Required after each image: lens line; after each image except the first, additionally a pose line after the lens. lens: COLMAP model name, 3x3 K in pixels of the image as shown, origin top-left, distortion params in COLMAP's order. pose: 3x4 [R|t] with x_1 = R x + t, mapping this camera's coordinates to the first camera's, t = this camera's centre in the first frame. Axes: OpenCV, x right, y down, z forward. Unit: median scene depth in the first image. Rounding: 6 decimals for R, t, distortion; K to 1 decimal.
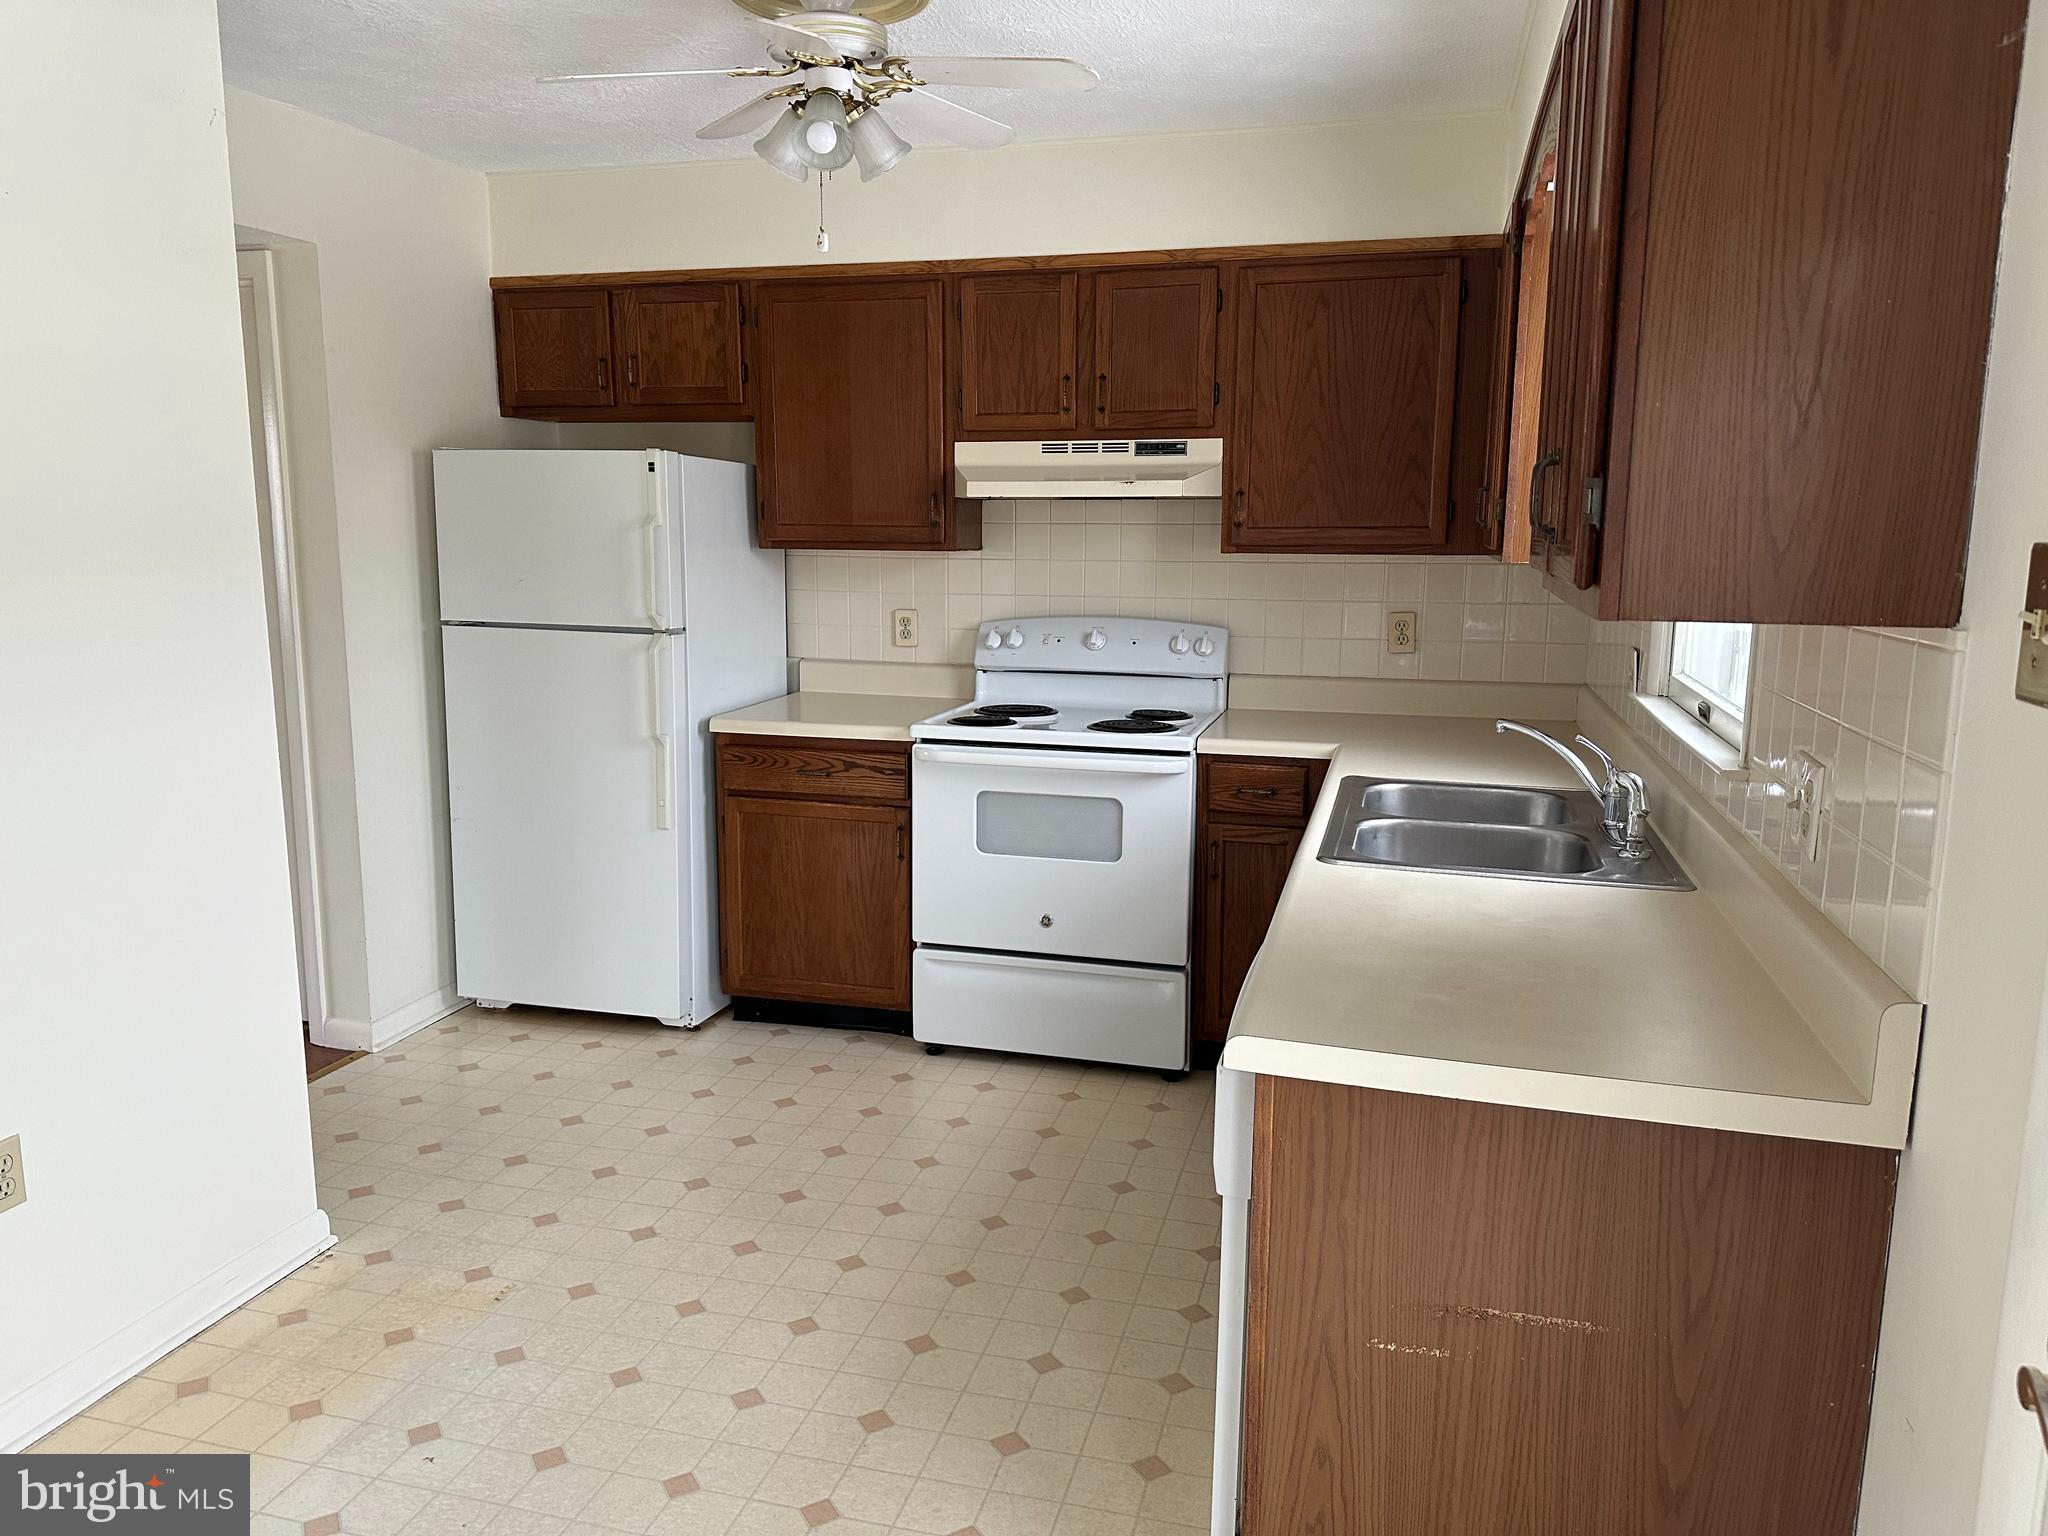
lens RADIAL K [[1416.0, 0, 1033.0], [0, 1416.0, 758.8], [0, 0, 1]] dist [0.079420, -0.104110]
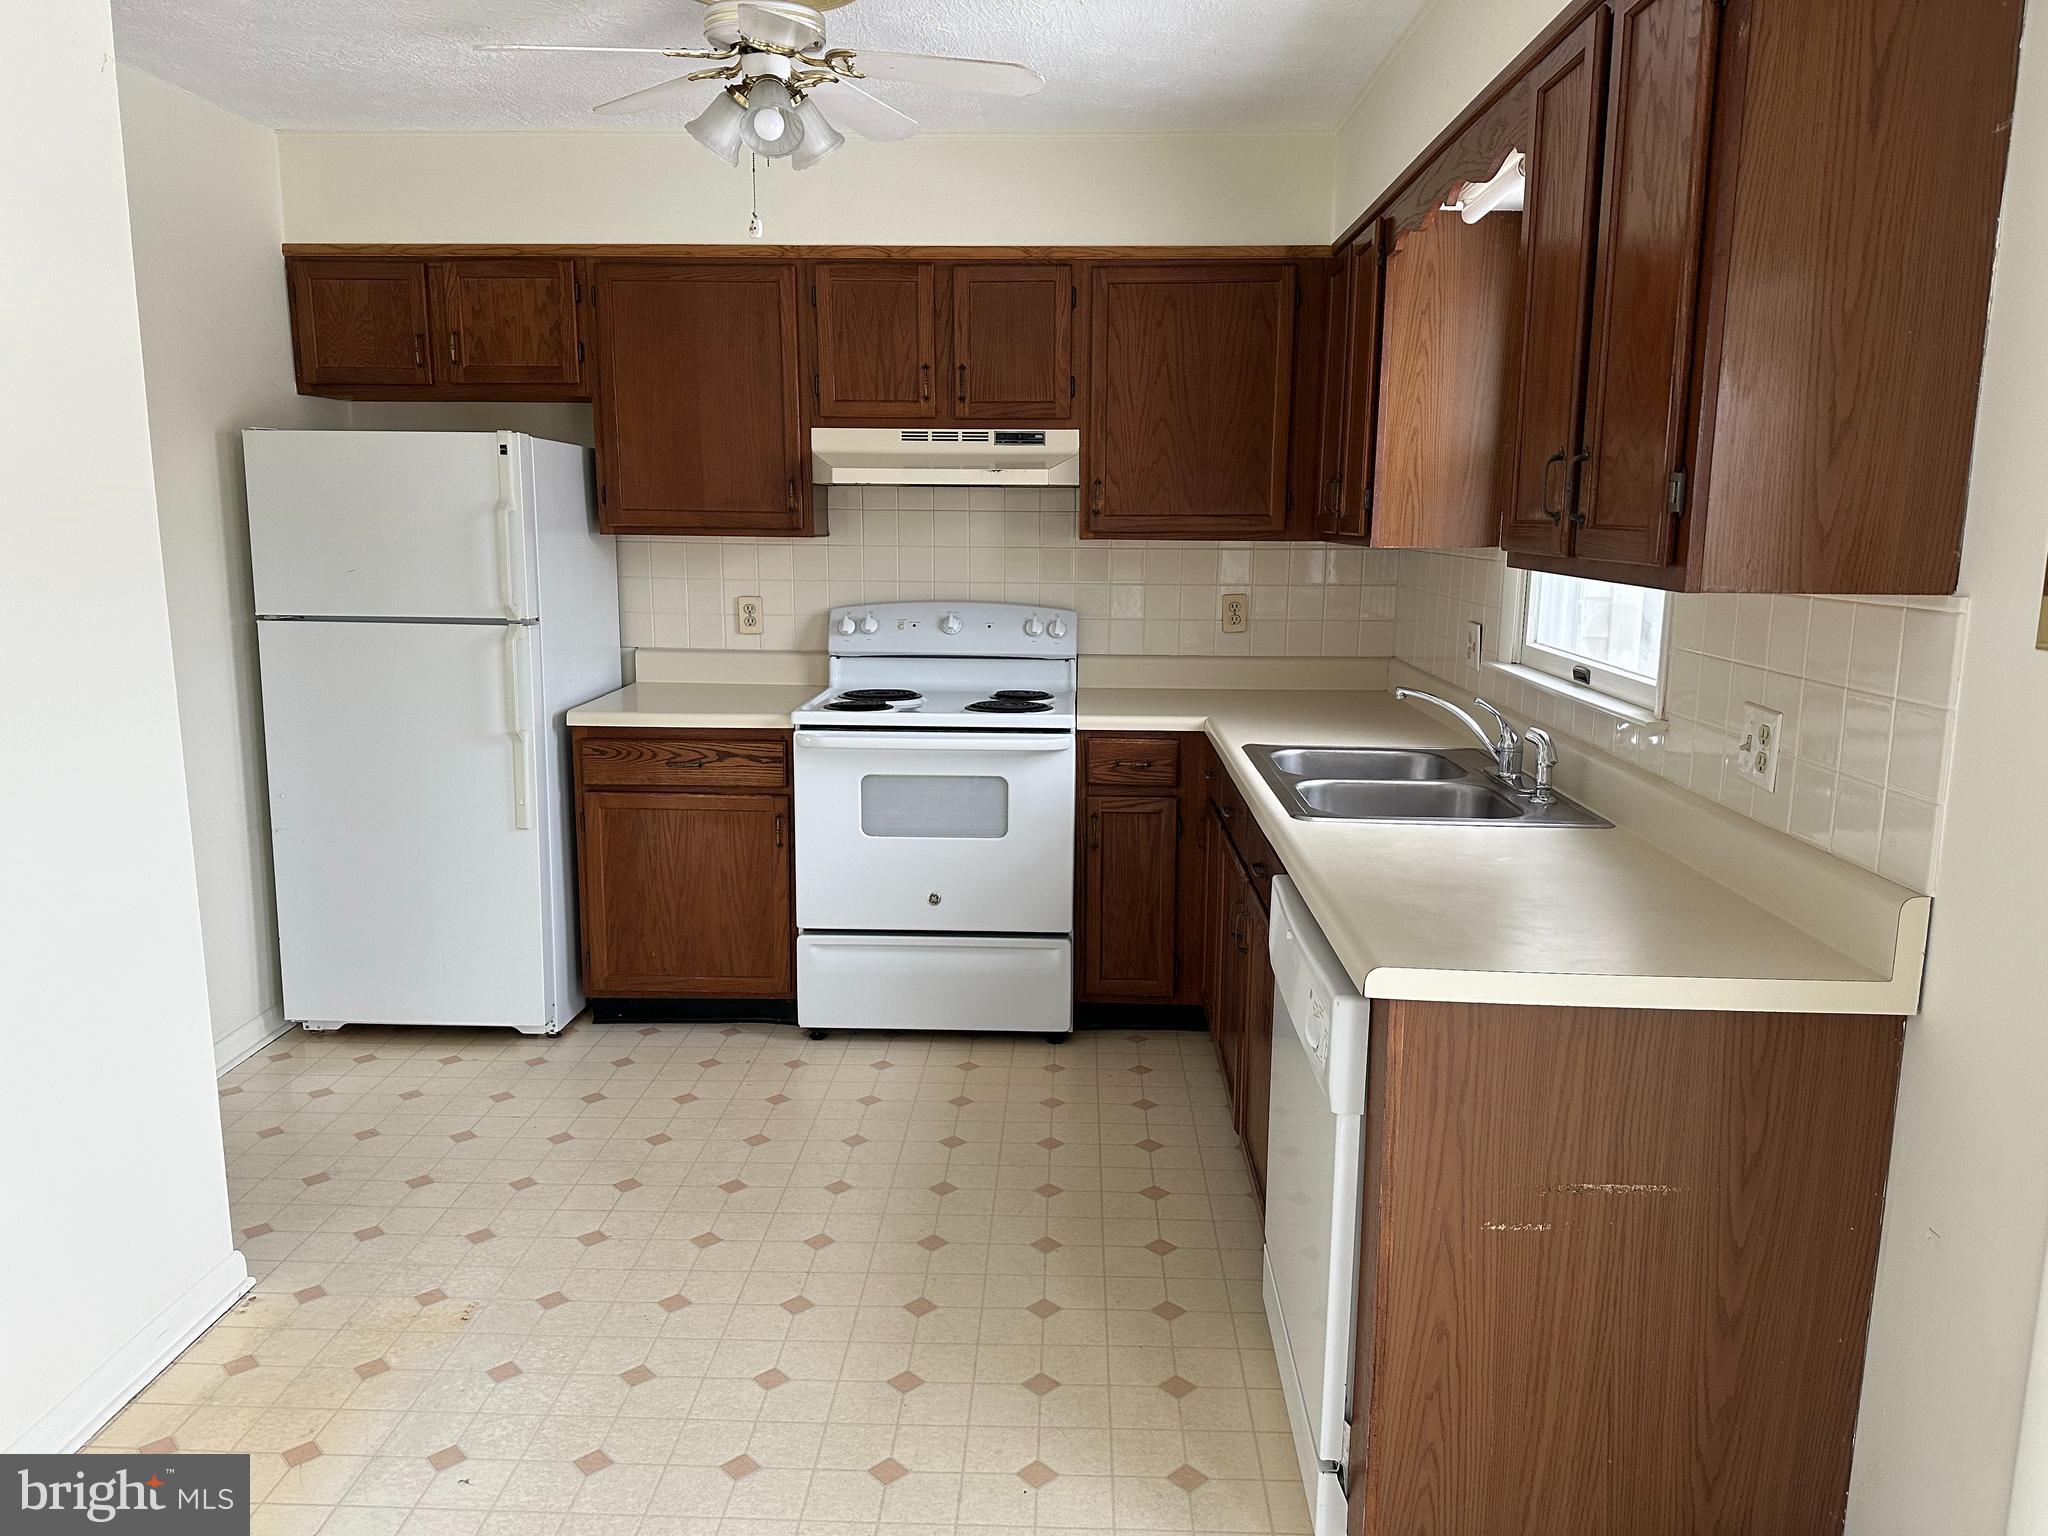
lens RADIAL K [[1416.0, 0, 1033.0], [0, 1416.0, 758.8], [0, 0, 1]] dist [0.079420, -0.104110]
pose [[0.973733, -0.038747, 0.224370, -0.146392], [0.036634, 0.999237, 0.013574, 0.001916], [-0.224725, -0.004998, 0.974409, -0.014379]]
